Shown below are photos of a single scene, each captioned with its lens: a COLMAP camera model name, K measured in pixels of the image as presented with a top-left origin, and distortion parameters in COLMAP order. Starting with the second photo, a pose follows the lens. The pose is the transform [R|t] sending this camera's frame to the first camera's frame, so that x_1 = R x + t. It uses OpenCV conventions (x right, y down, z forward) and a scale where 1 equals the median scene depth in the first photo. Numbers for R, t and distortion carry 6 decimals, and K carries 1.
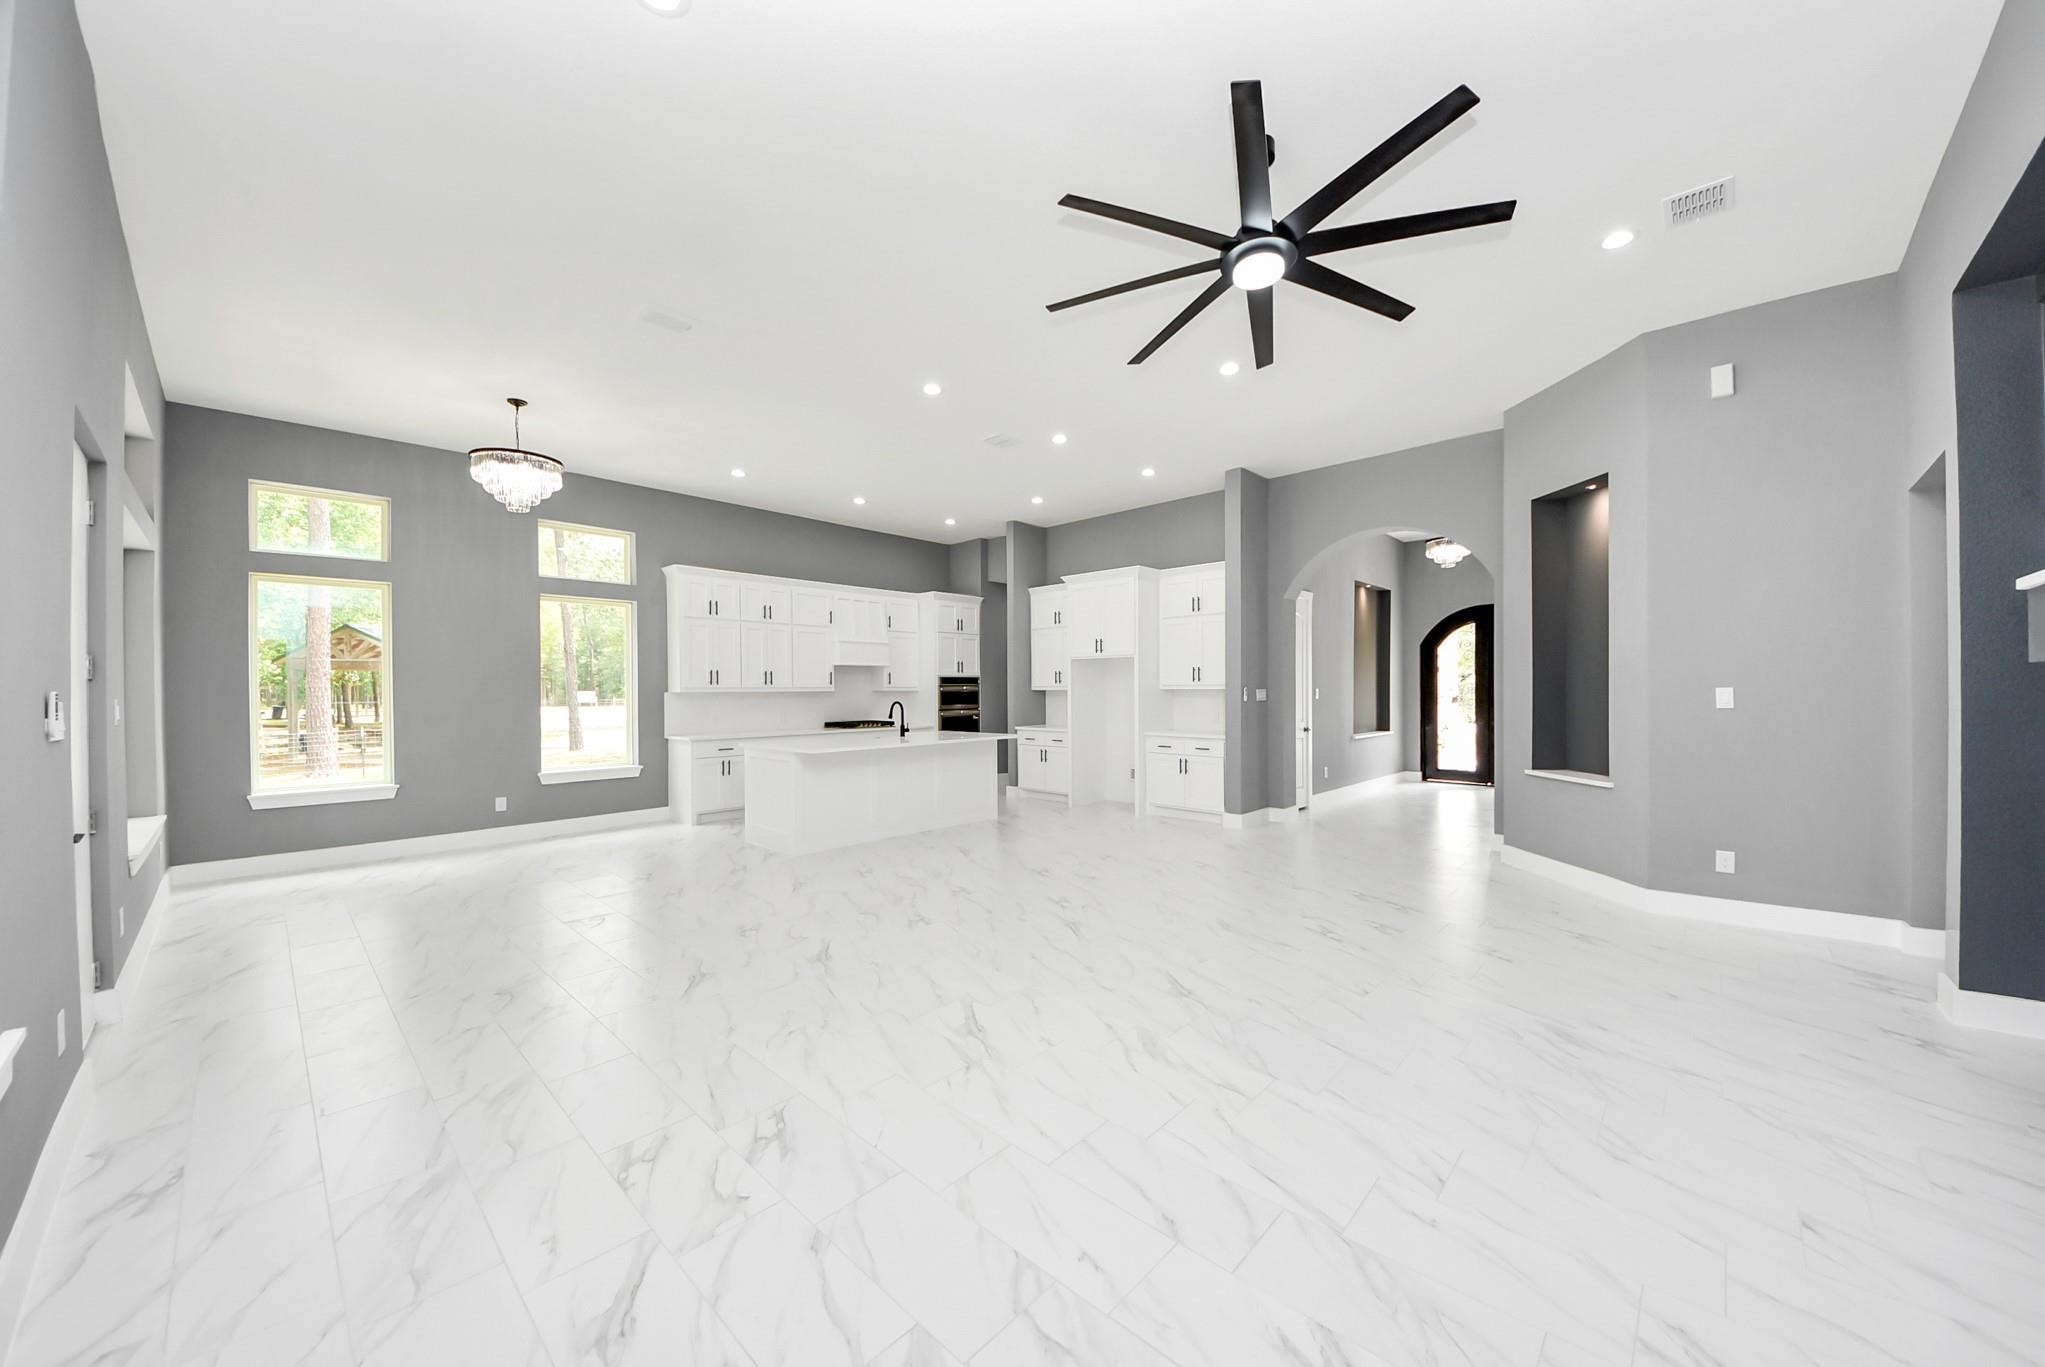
lens RADIAL K [[706.5, 0, 1020.0], [0, 706.5, 691.4], [0, 0, 1]] dist [0.000649, 0.000069]
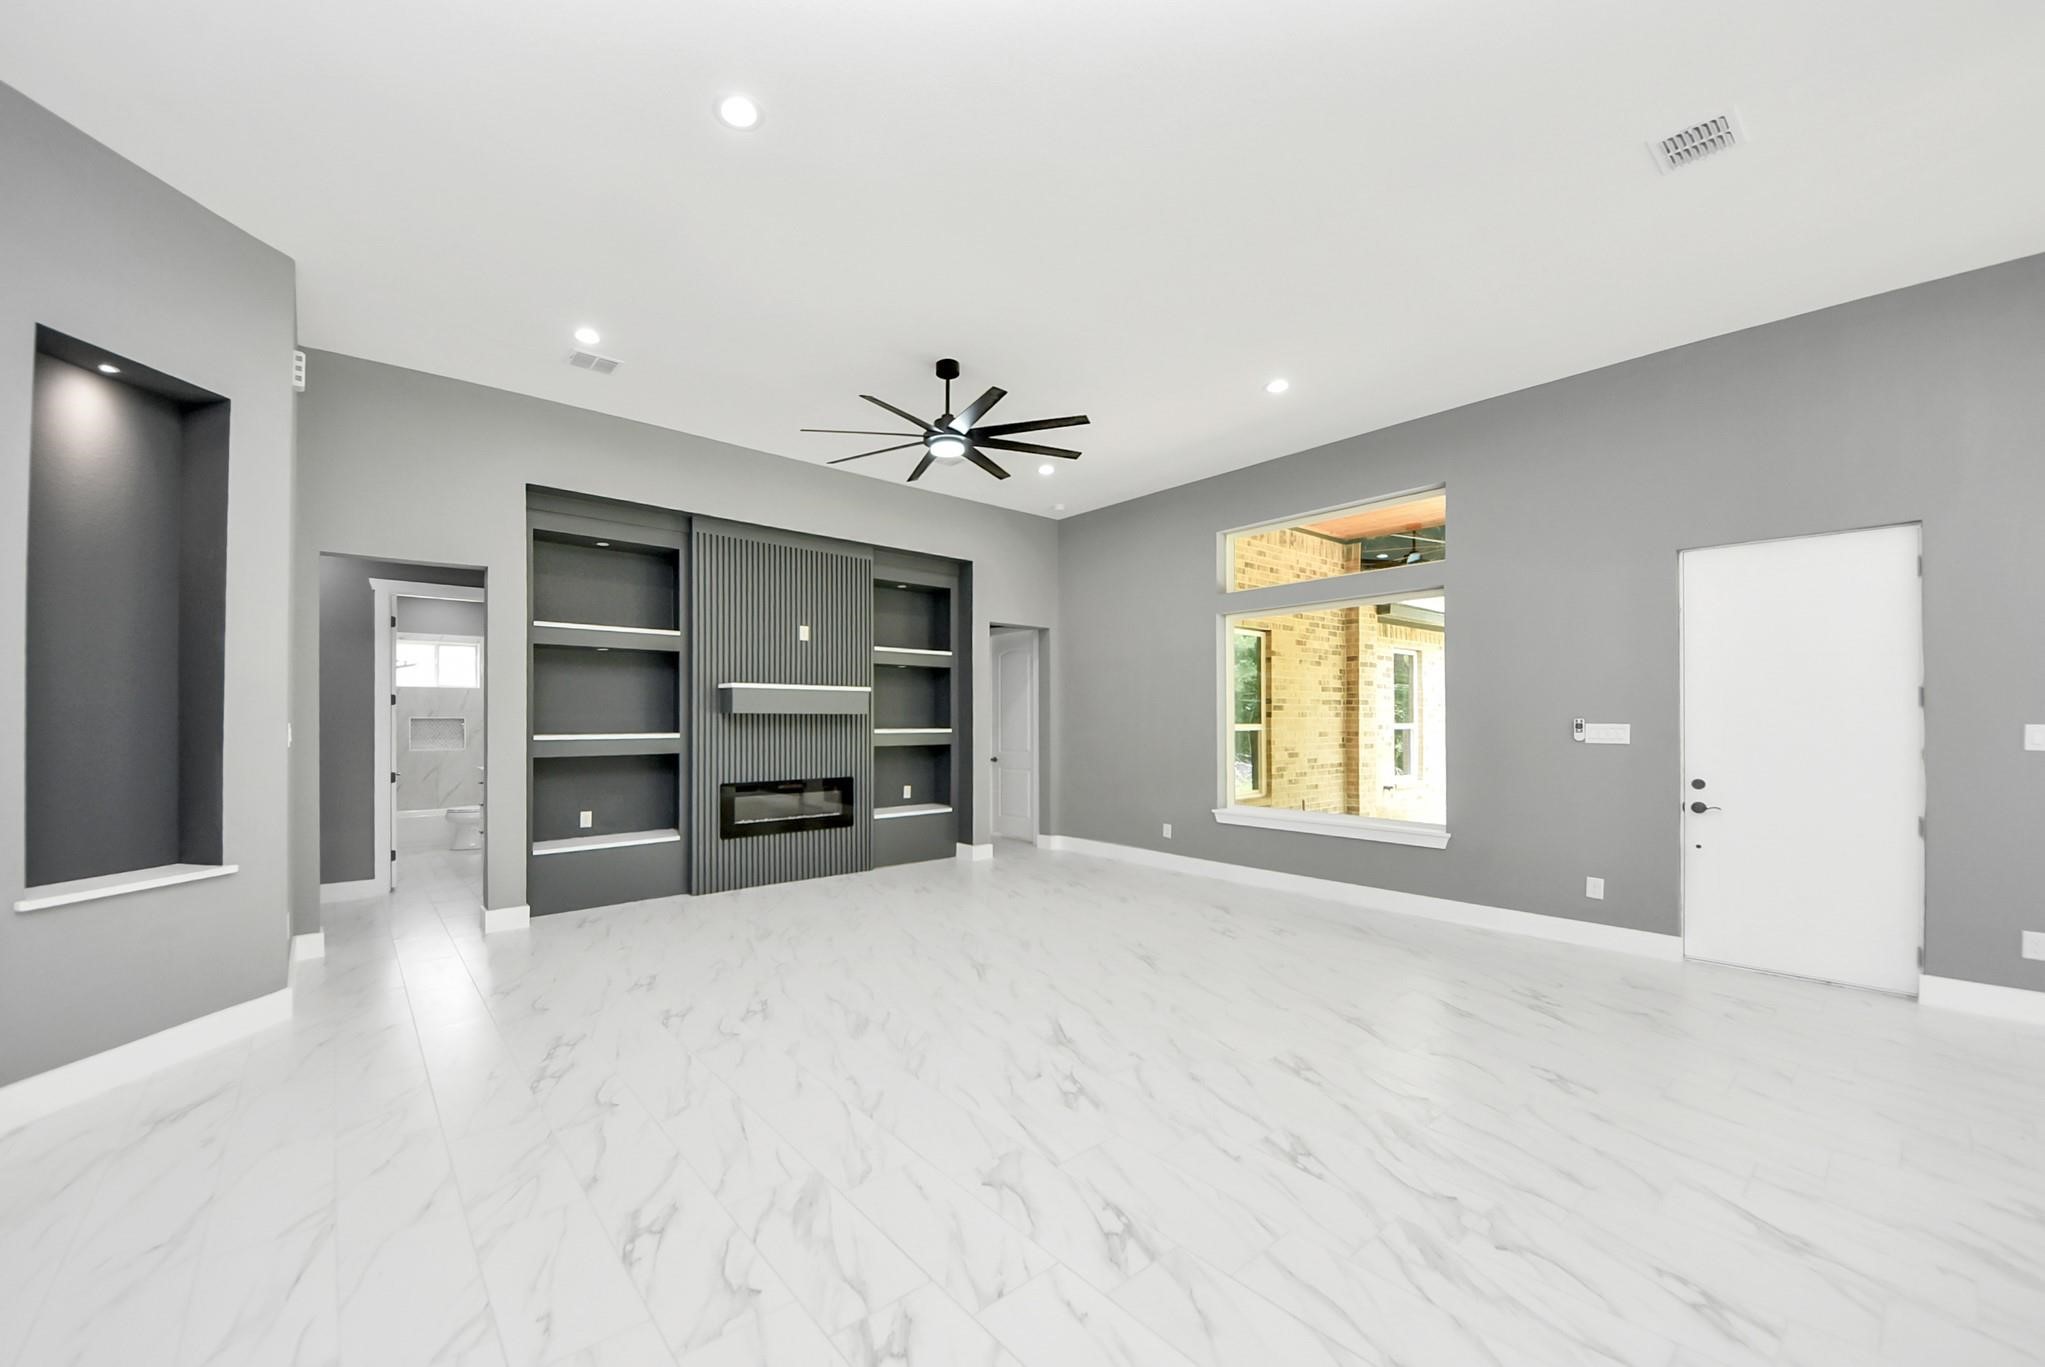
lens RADIAL K [[786.8, 0, 942.5], [0, 786.8, 706.1], [0, 0, 1]] dist [0.000176, -0.000134]
pose [[-0.990458, 0.009709, 0.137476, 0.039713], [0.007718, 0.999858, -0.015010, -0.001278], [-0.137602, -0.013806, -0.990391, 0.873258]]
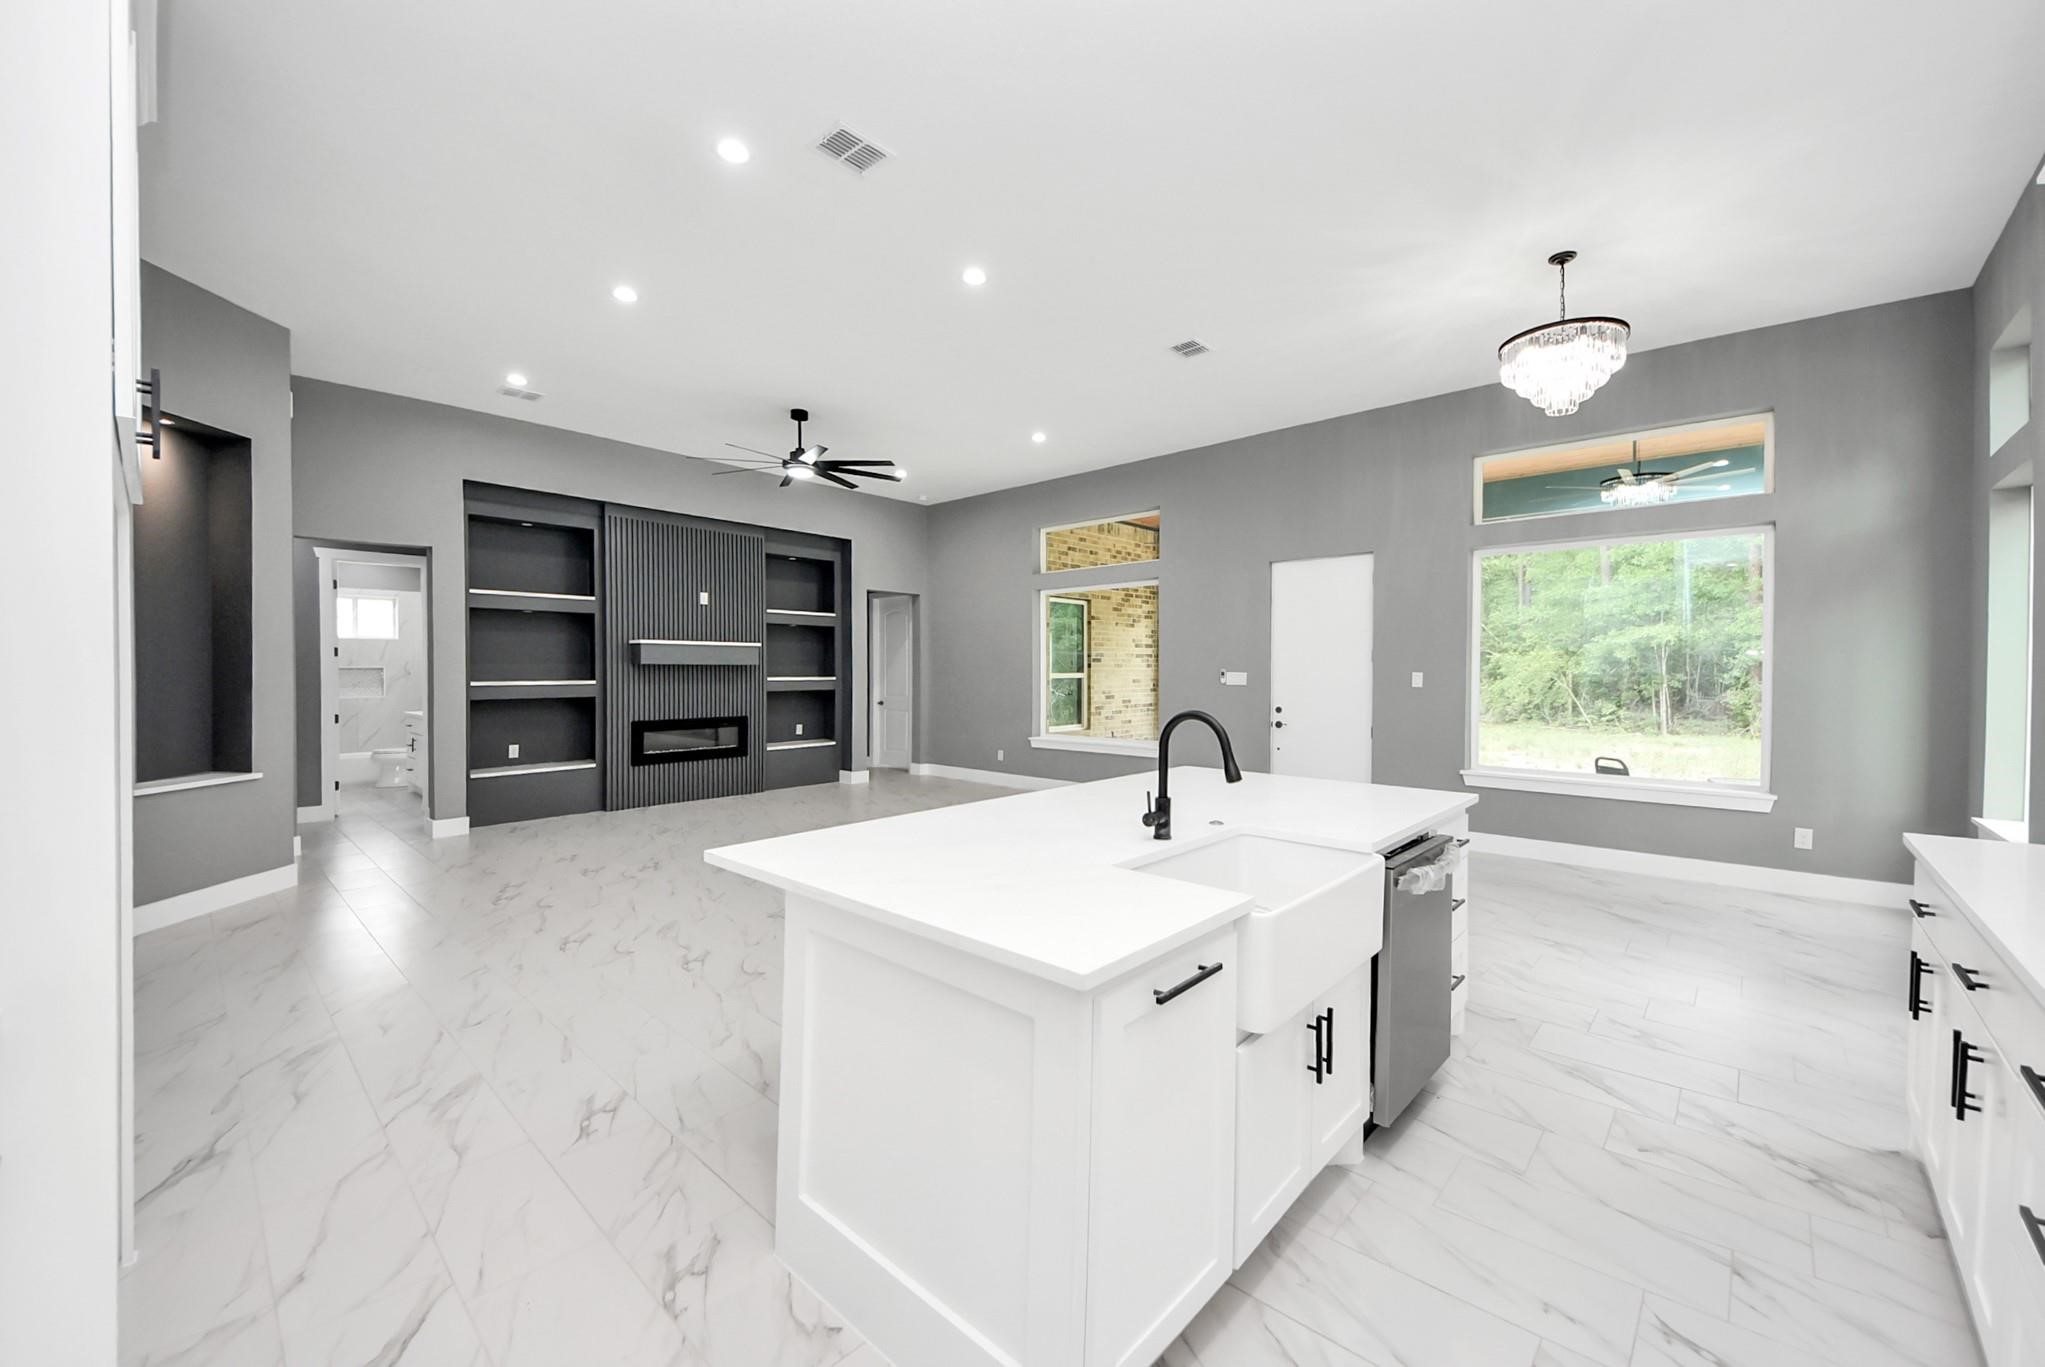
lens RADIAL K [[778.6, 0, 1011.5], [0, 778.6, 673.8], [0, 0, 1]] dist [0.000167, -0.017059]
pose [[-0.999612, 0.007284, -0.026901, -0.065827], [0.007040, 0.999933, 0.009163, -0.001308], [0.026966, 0.008971, -0.999596, 1.076357]]
